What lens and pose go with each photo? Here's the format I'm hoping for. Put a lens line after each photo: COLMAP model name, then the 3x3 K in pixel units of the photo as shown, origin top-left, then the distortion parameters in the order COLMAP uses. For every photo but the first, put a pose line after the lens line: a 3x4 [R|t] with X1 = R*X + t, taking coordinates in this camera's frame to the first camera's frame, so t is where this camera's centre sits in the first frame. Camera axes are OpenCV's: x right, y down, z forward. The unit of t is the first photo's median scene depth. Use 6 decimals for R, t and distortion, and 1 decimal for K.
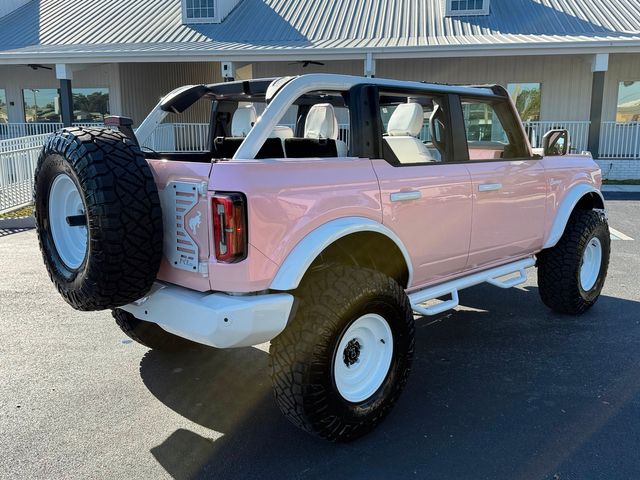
lens RADIAL K [[578.5, 0, 320.1], [0, 578.5, 239.7], [0, 0, 1]] dist [0.167227, -0.285234]
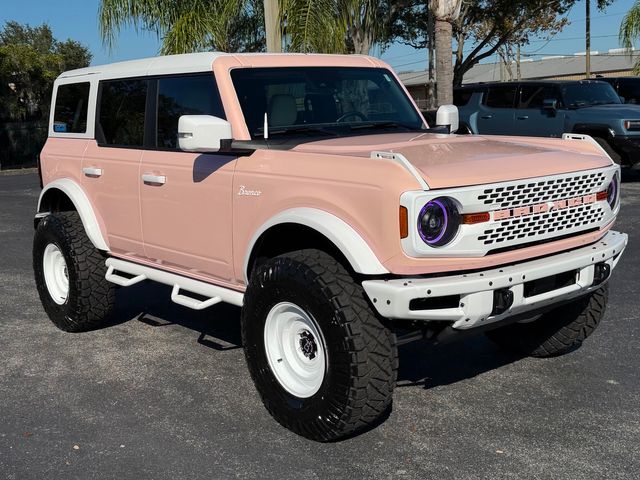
lens RADIAL K [[789.7, 0, 321.6], [0, 789.7, 236.9], [0, 0, 1]] dist [0.125414, -0.047971]
pose [[-0.073719, 0.168479, -0.982945, 2.143505], [-0.141967, 0.973816, 0.177562, -0.367496], [0.987122, 0.152636, -0.047871, 1.890754]]
